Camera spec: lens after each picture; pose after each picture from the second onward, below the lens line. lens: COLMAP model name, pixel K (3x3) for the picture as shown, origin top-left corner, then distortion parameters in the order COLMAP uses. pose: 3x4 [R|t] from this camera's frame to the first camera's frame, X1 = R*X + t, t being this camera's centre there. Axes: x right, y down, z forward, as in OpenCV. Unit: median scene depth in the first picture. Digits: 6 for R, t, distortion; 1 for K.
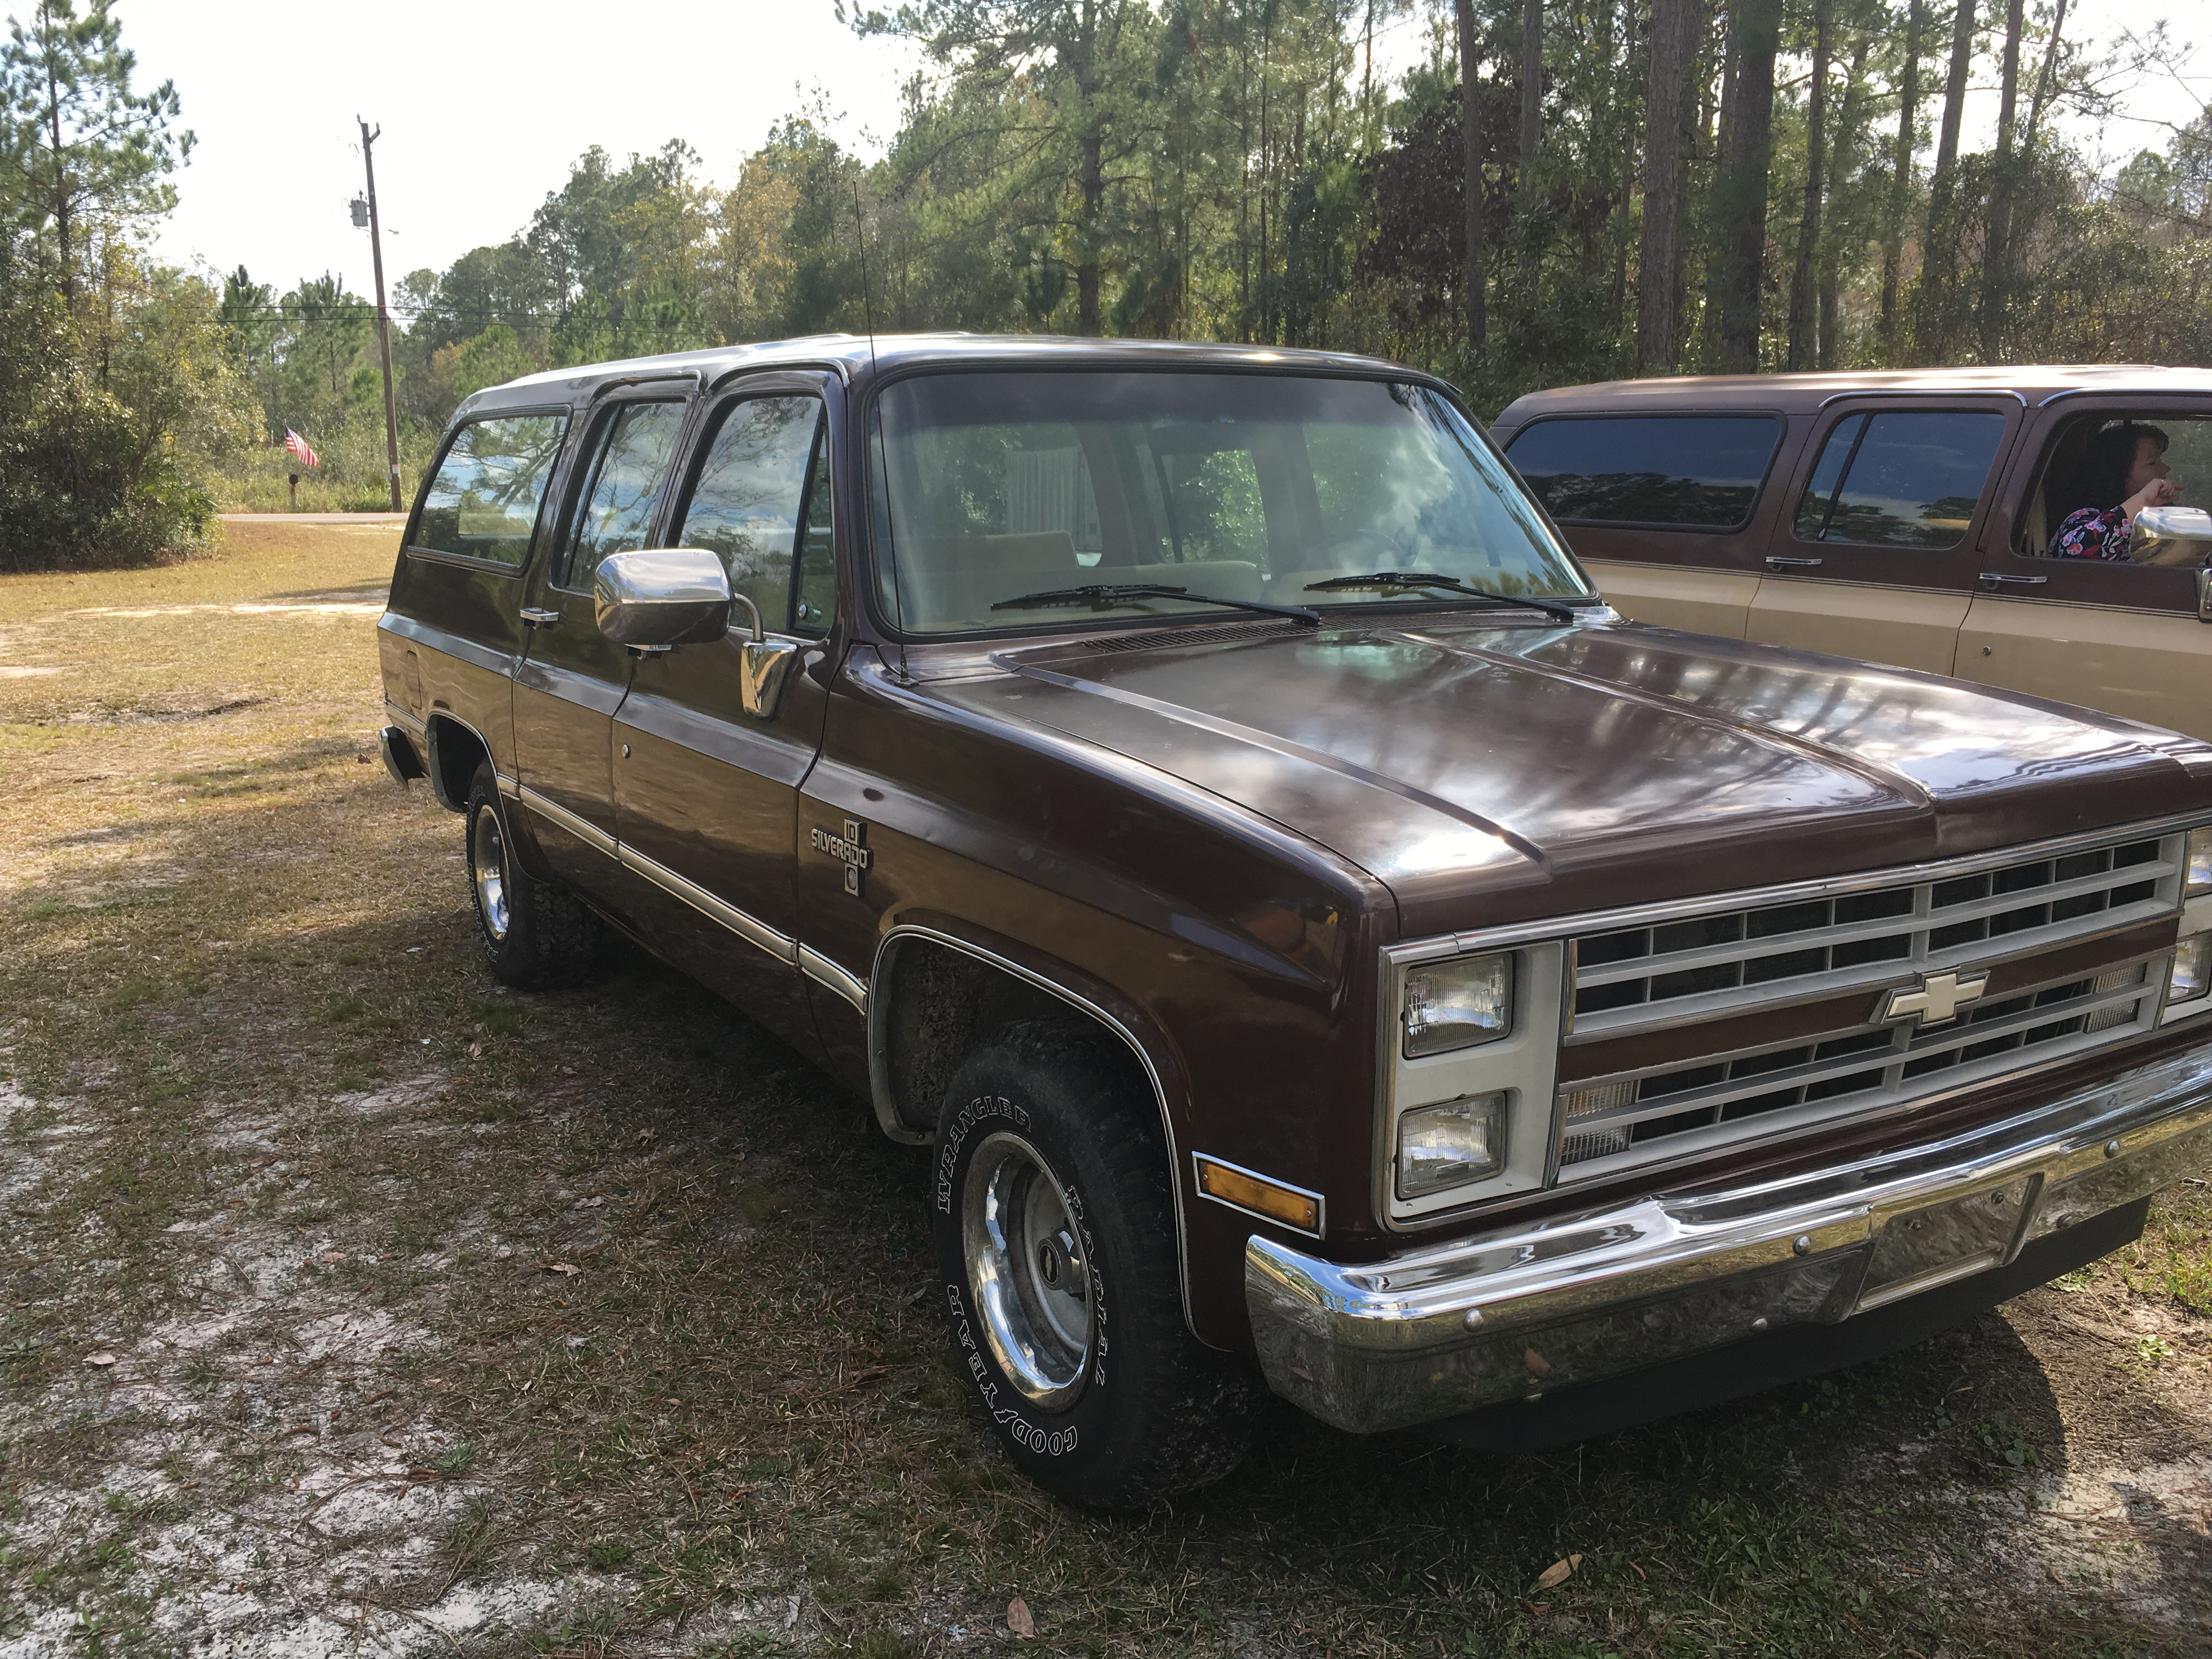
lens RADIAL K [[1883.9, 0, 1097.8], [0, 1883.9, 834.7], [0, 0, 1]] dist [0.074683, -0.106130]
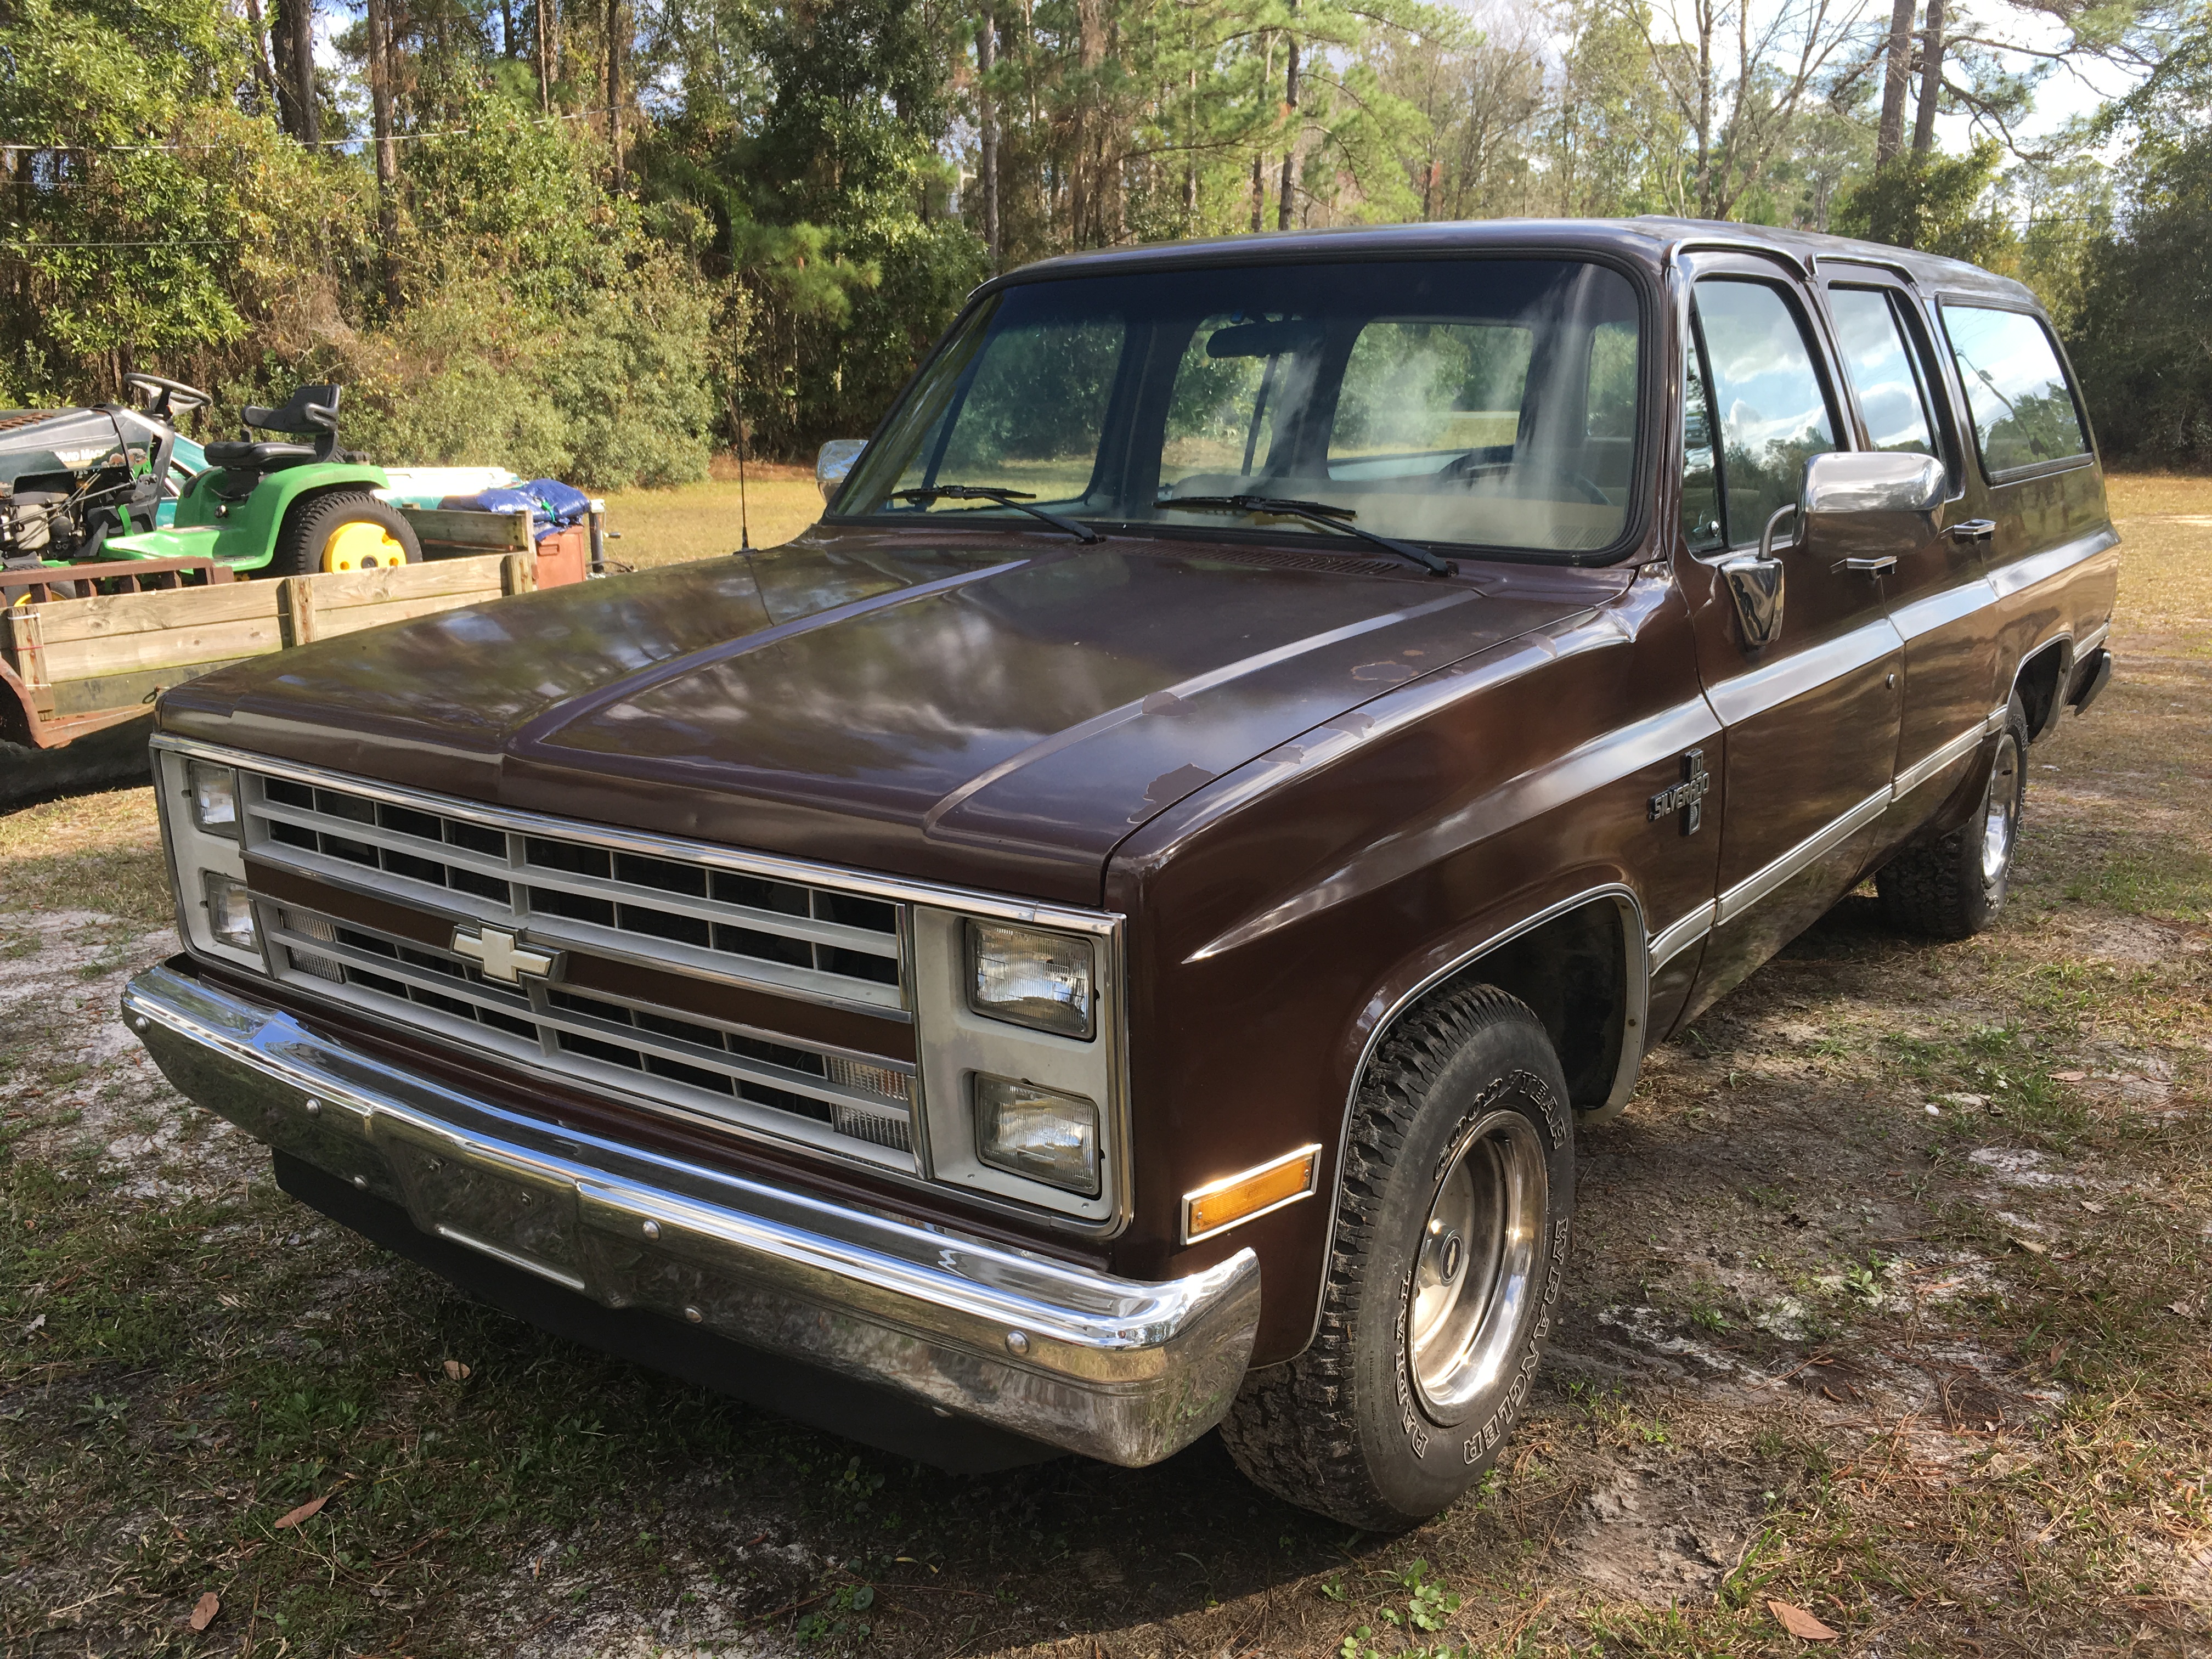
lens RADIAL K [[1883.9, 0, 1095.9], [0, 1883.9, 832.5], [0, 0, 1]] dist [0.074683, -0.106130]
pose [[0.391991, 0.217383, -0.893917, 0.964876], [-0.166249, 0.972422, 0.163573, -0.121535], [0.904823, 0.084494, 0.417320, 0.612437]]
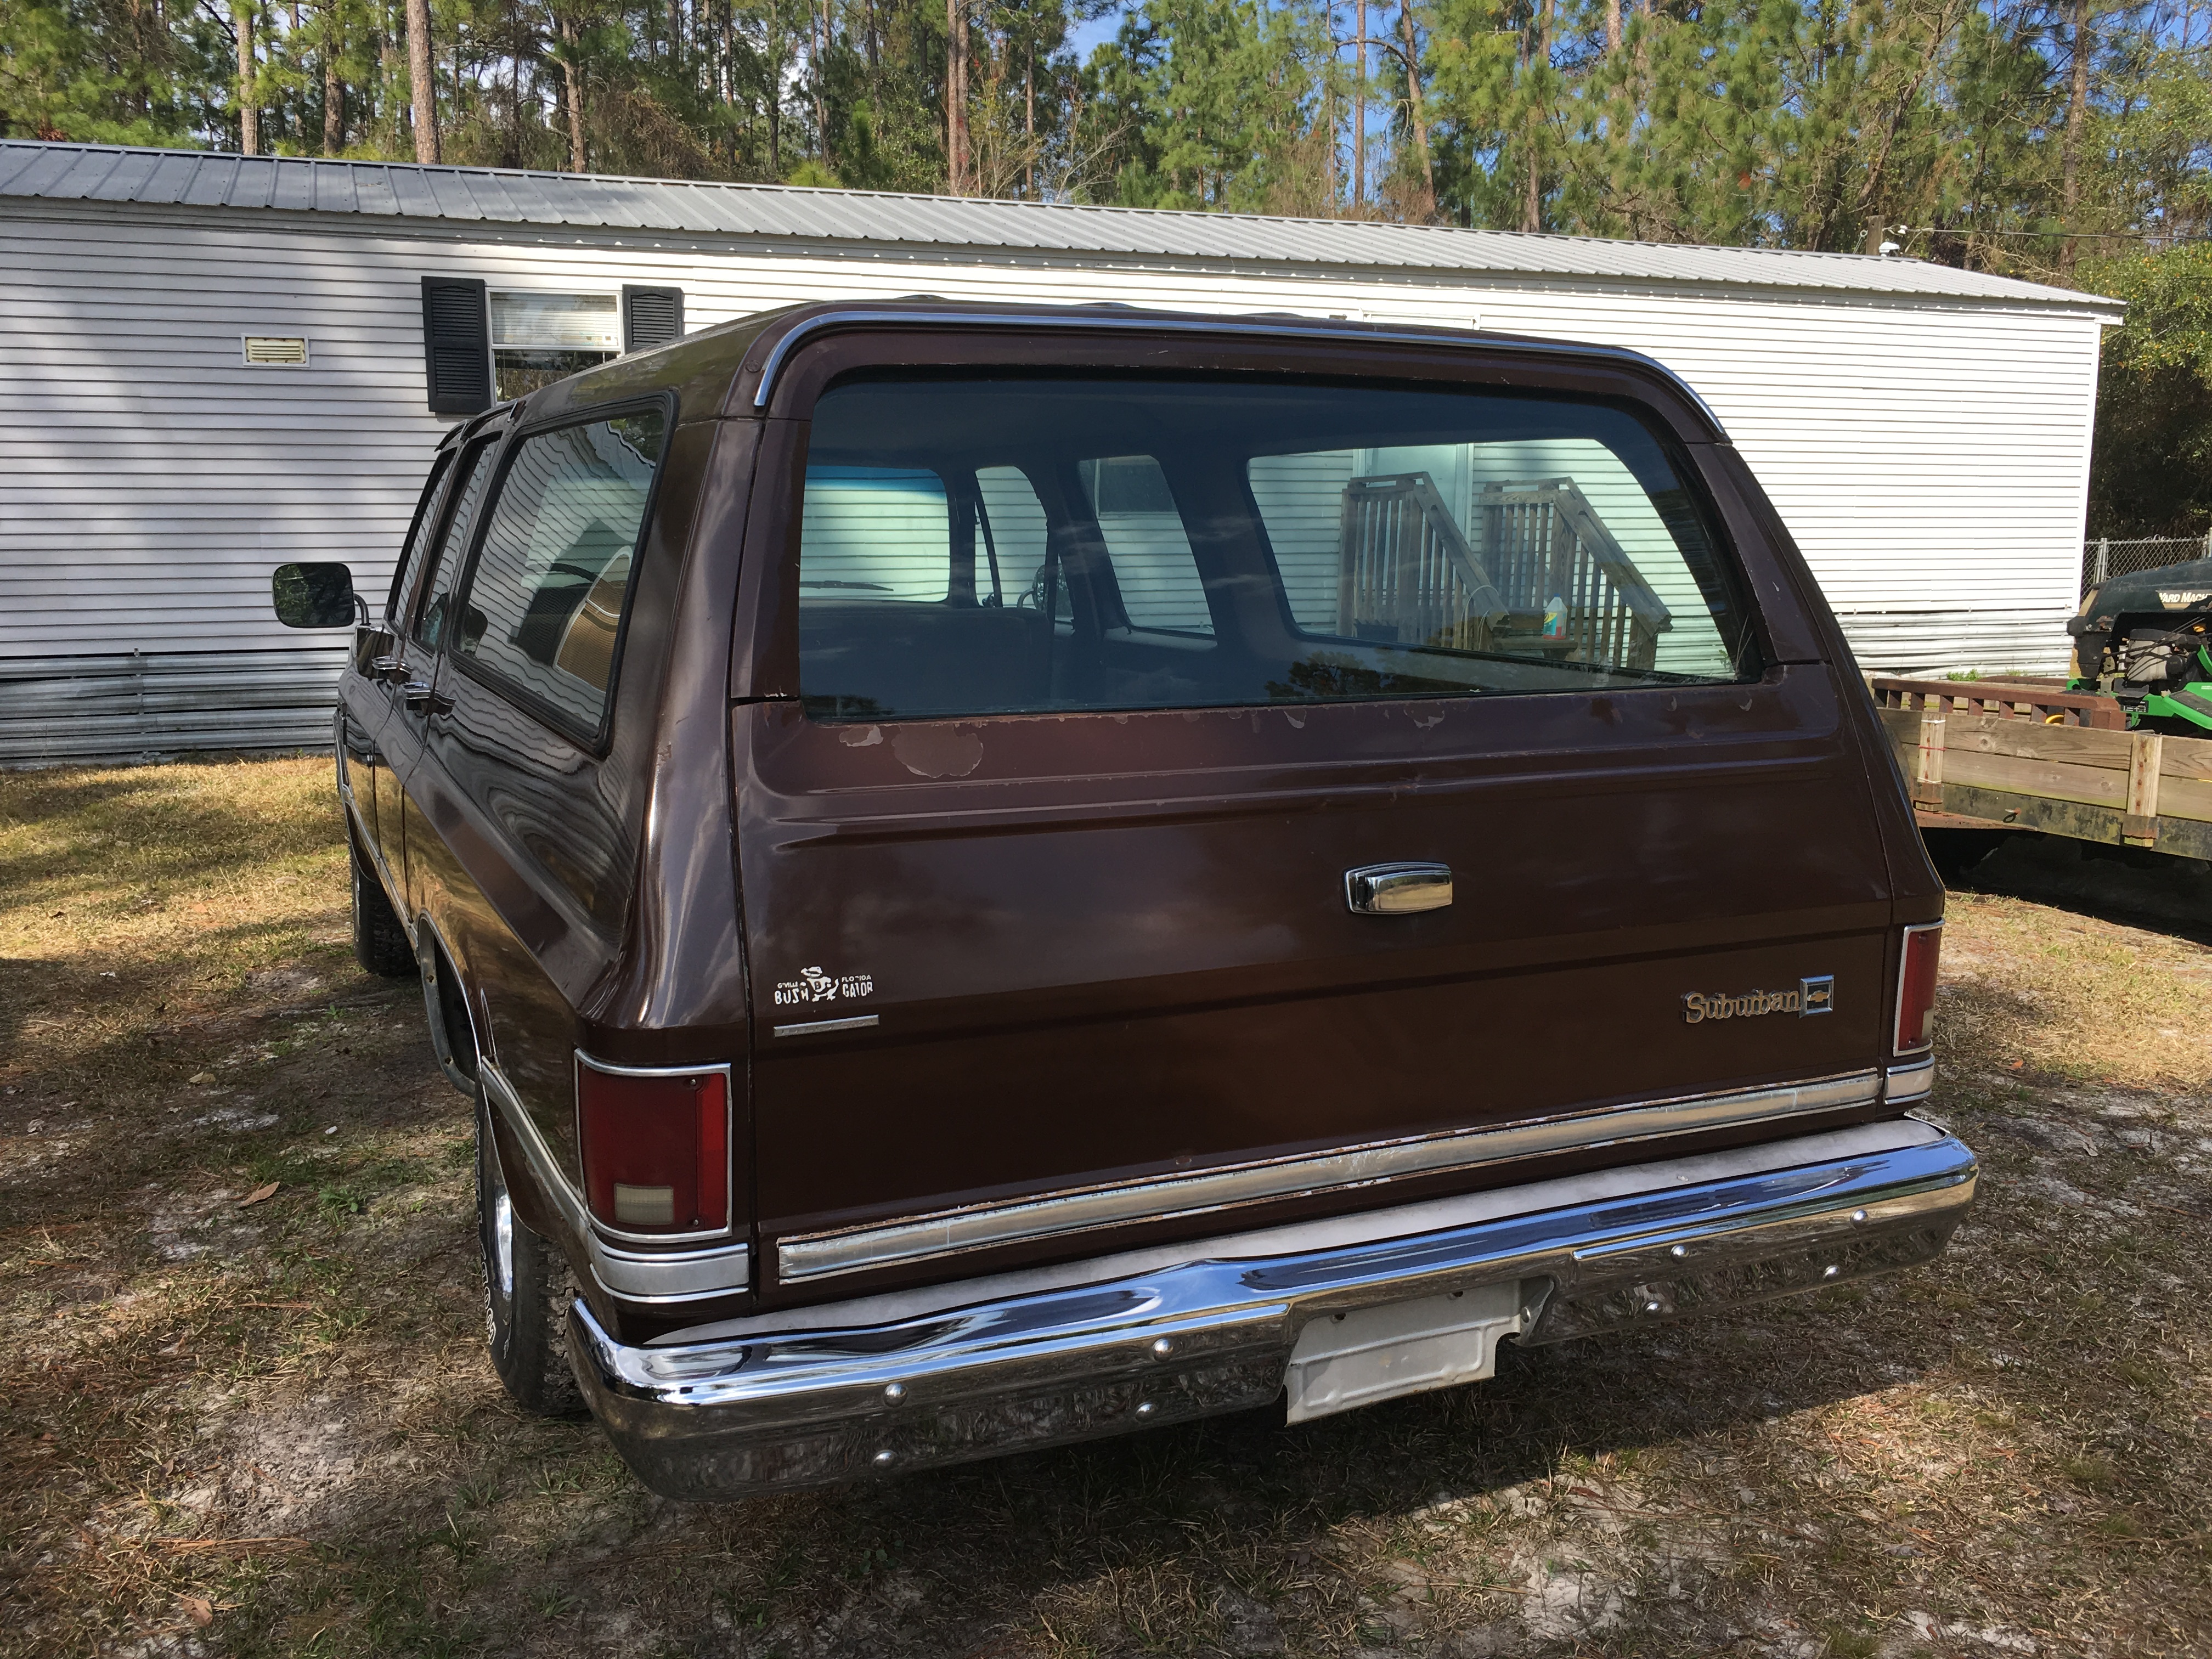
lens RADIAL K [[1883.9, 0, 1099.3], [0, 1883.9, 832.7], [0, 0, 1]] dist [0.074683, -0.106130]
pose [[-0.993935, -0.018244, 0.108449, -0.425534], [0.020975, 0.936591, 0.349797, -0.502349], [-0.107954, 0.349950, -0.930527, 2.566029]]
